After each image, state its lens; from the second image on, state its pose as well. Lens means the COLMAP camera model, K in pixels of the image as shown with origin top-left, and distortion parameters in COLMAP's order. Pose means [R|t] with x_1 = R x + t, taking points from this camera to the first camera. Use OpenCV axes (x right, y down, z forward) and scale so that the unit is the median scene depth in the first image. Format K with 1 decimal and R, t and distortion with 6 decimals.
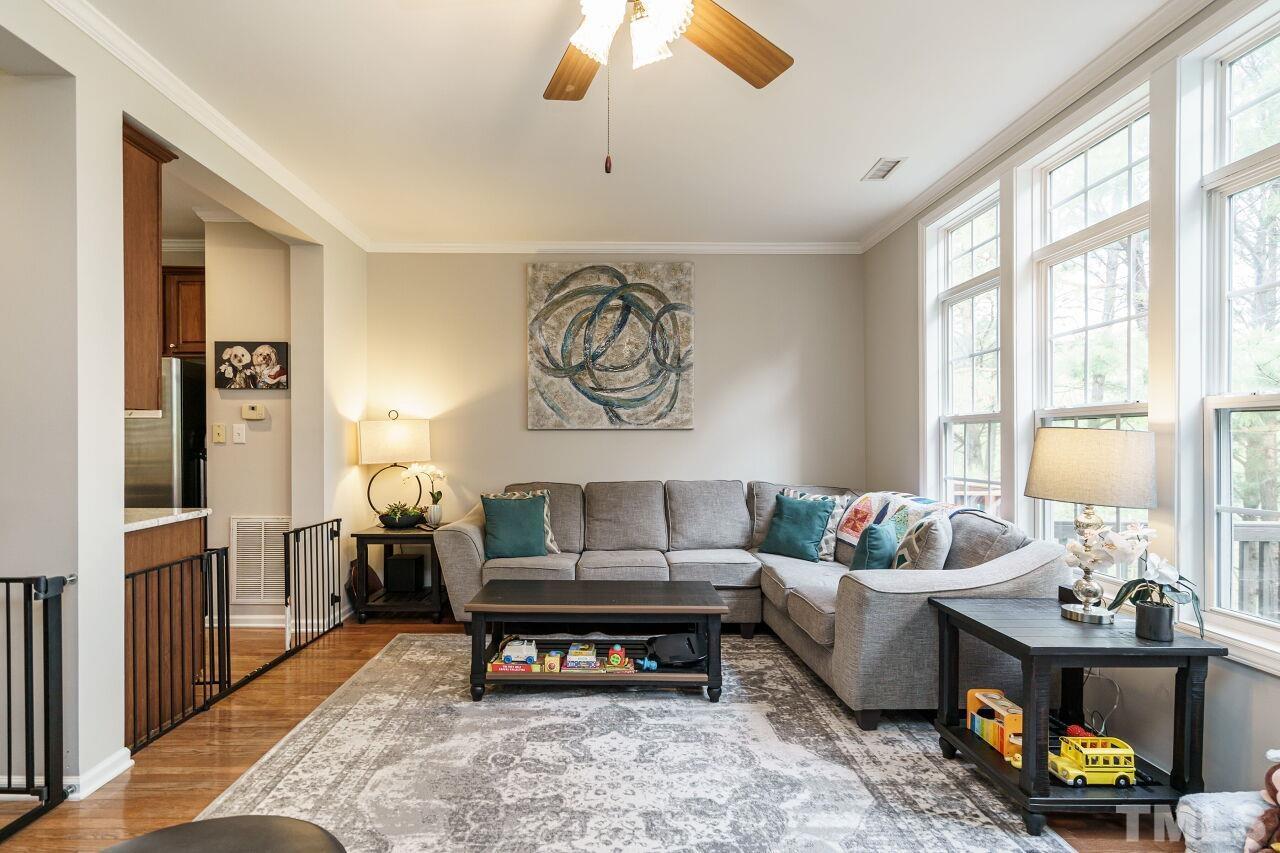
lens RADIAL K [[659.3, 0, 630.3], [0, 659.3, 445.1], [0, 0, 1]] dist [0.011930, 0.004604]
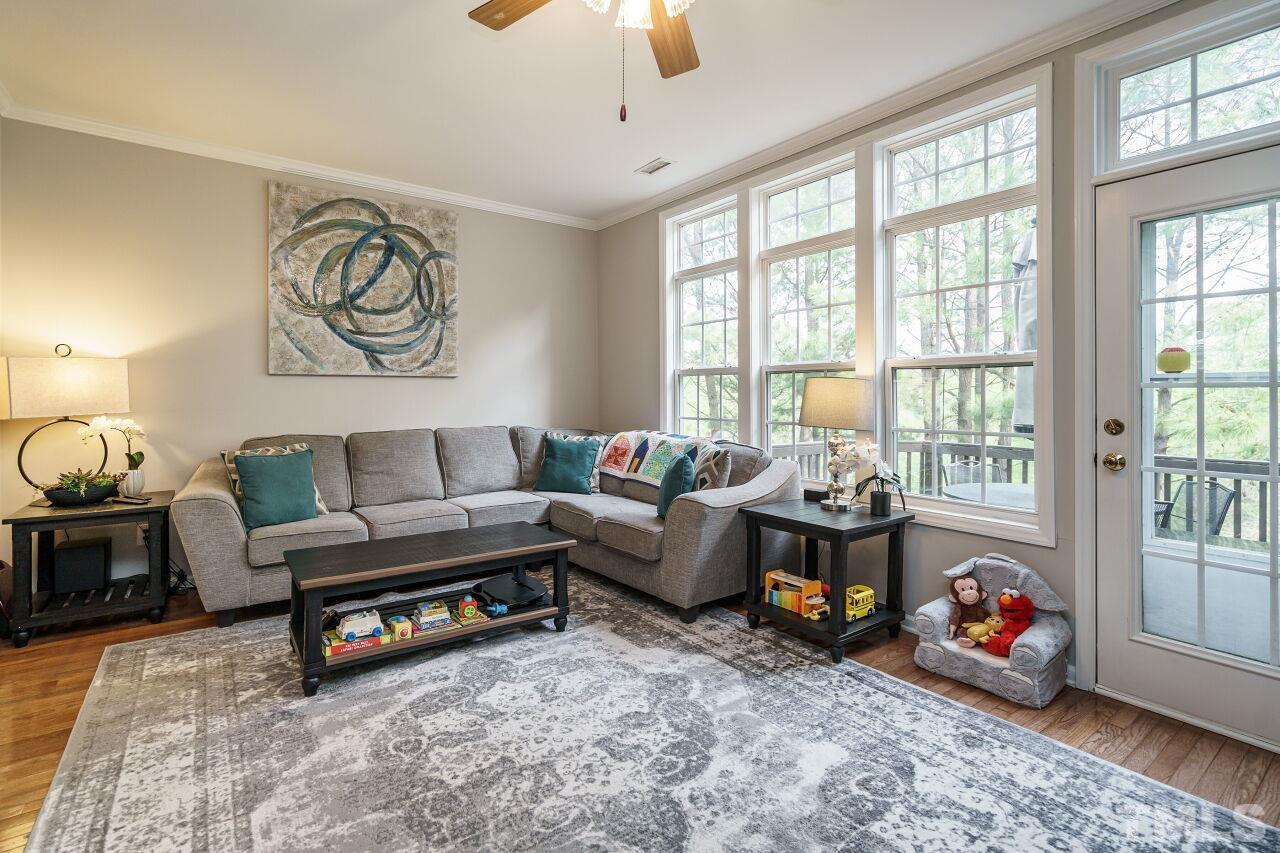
lens RADIAL K [[597.6, 0, 636.5], [0, 597.6, 392.6], [0, 0, 1]] dist [0.007604, 0.000668]
pose [[0.814881, 0.001645, 0.579625, -0.338820], [0.003151, 0.999969, -0.007269, 0.011153], [-0.579619, 0.007750, 0.814851, 0.141382]]
